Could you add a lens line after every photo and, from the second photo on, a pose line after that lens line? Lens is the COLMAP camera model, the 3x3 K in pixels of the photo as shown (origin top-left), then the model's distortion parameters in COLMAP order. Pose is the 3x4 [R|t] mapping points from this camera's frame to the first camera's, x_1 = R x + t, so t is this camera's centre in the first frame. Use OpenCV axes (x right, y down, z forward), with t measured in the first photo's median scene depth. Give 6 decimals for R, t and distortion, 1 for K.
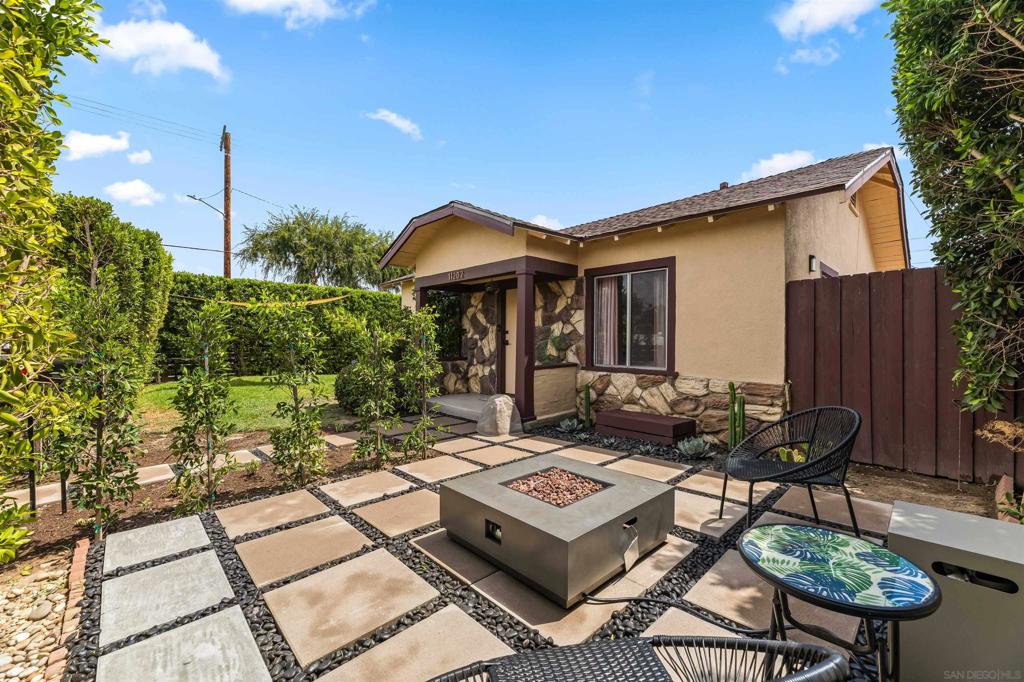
lens RADIAL K [[407.7, 0, 509.7], [0, 407.7, 340.9], [0, 0, 1]] dist [0.000846, -0.000485]
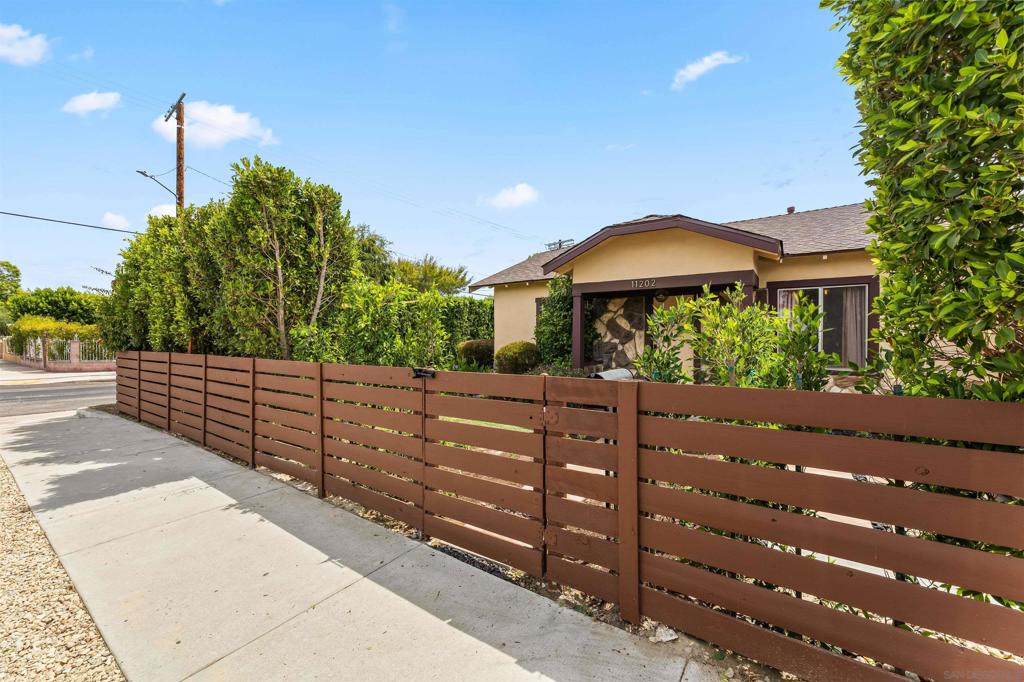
lens RADIAL K [[407.7, 0, 513.8], [0, 407.7, 341.6], [0, 0, 1]] dist [0.000846, -0.000485]
pose [[0.980496, -0.004563, 0.196485, -0.545815], [0.003216, 0.999969, 0.007177, -0.017242], [-0.196511, -0.006406, 0.980481, 0.033123]]
